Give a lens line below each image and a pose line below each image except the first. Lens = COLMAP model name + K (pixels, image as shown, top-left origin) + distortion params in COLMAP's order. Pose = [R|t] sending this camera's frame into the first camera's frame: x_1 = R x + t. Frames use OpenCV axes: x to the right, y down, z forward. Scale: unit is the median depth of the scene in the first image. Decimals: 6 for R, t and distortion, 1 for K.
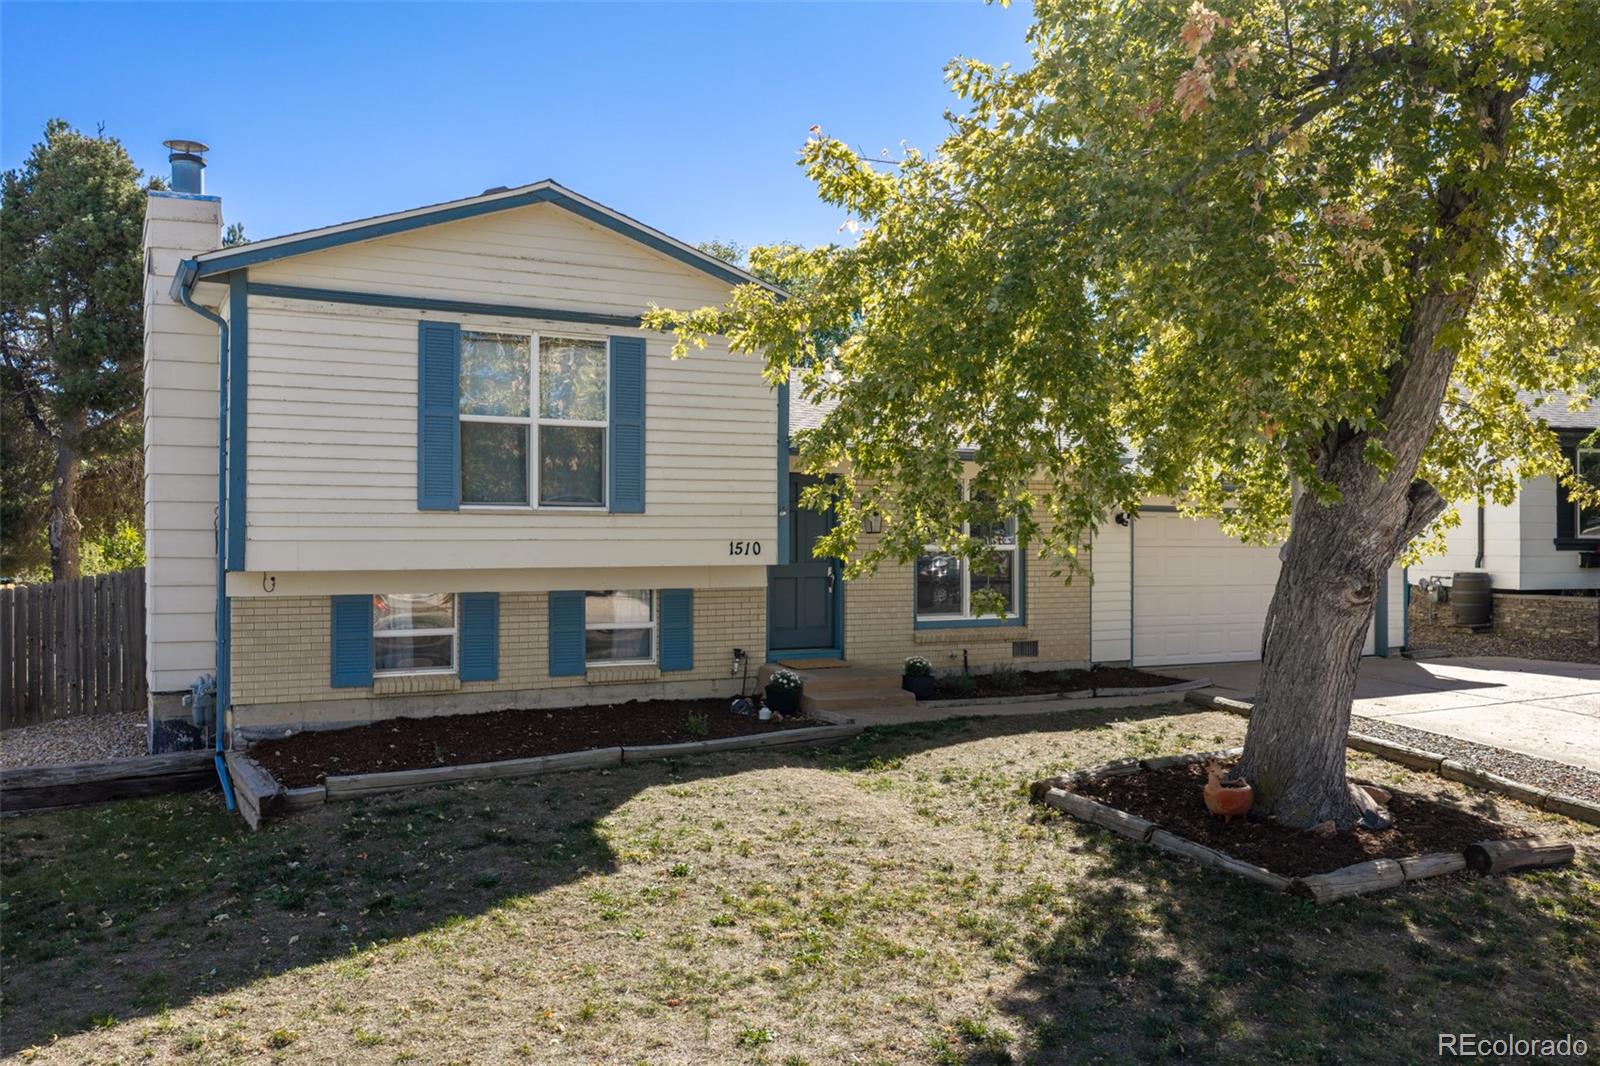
lens RADIAL K [[1331.1, 0, 800.0], [0, 1331.1, 480.3], [0, 0, 1]] dist [0.006633, -0.000723]
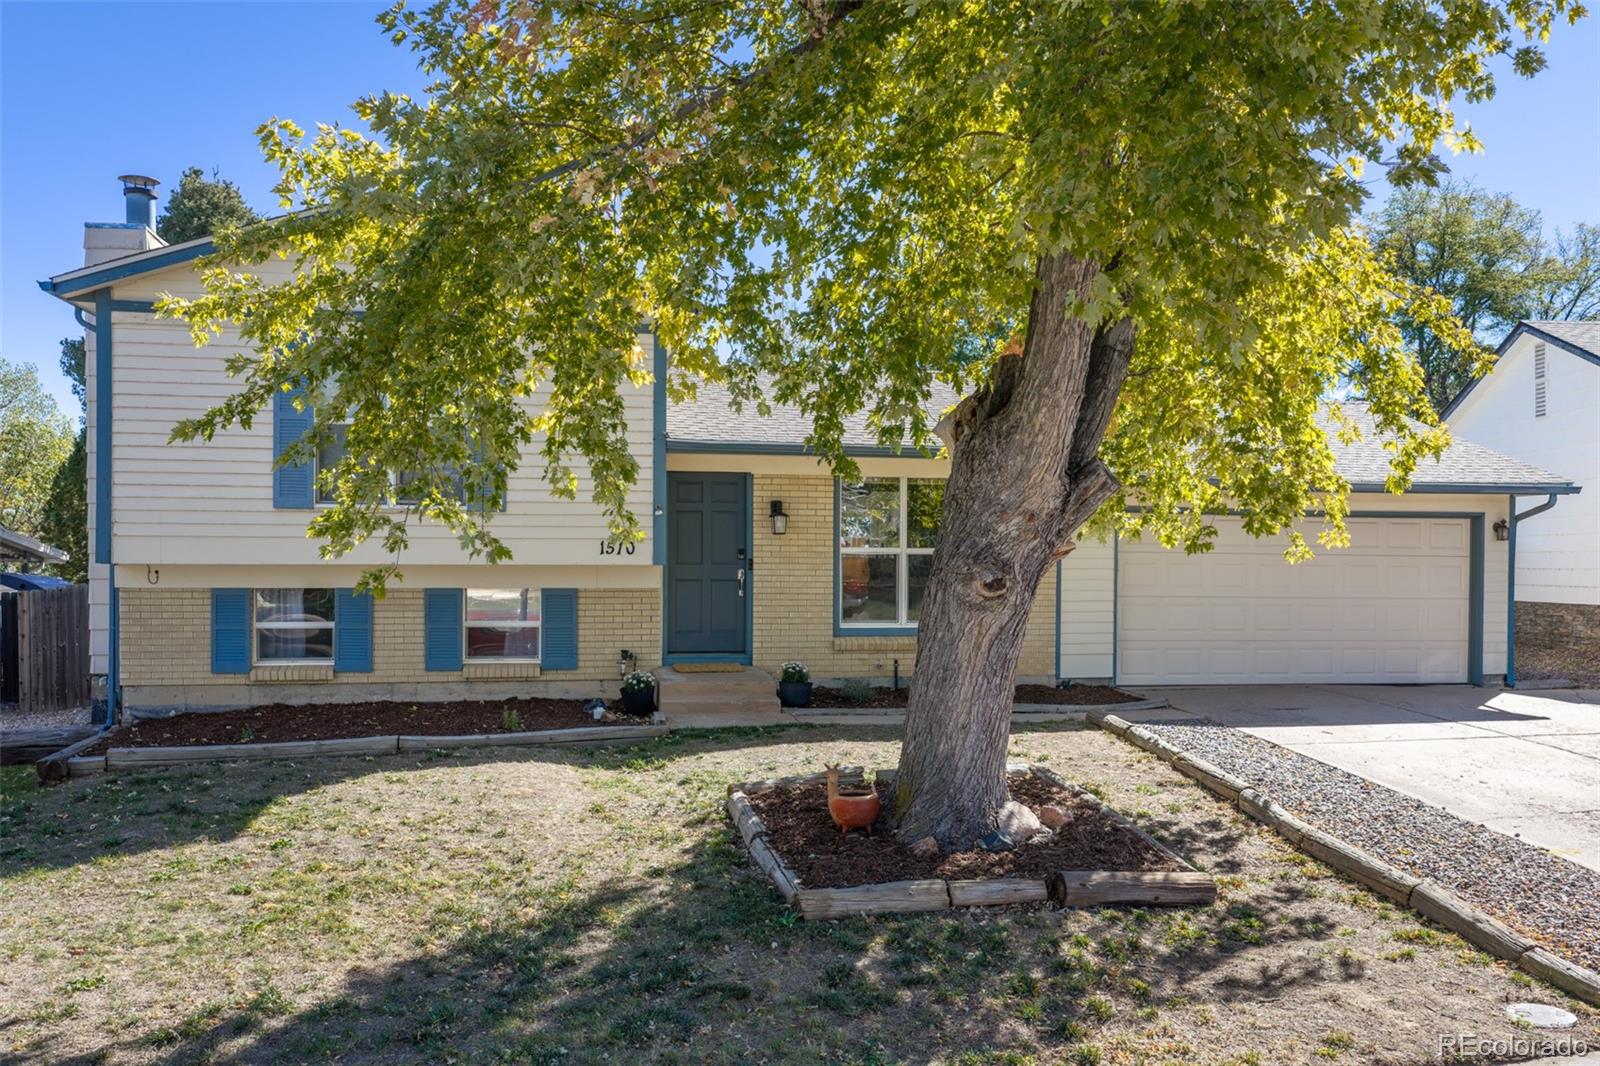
lens RADIAL K [[1377.0, 0, 800.0], [0, 1377.0, 533.0], [0, 0, 1]] dist [0.008206, -0.012085]
pose [[0.958171, -0.001683, -0.286190, 0.431698], [0.007661, 0.999775, 0.019771, 0.023665], [0.286092, -0.021137, 0.957969, 0.068742]]
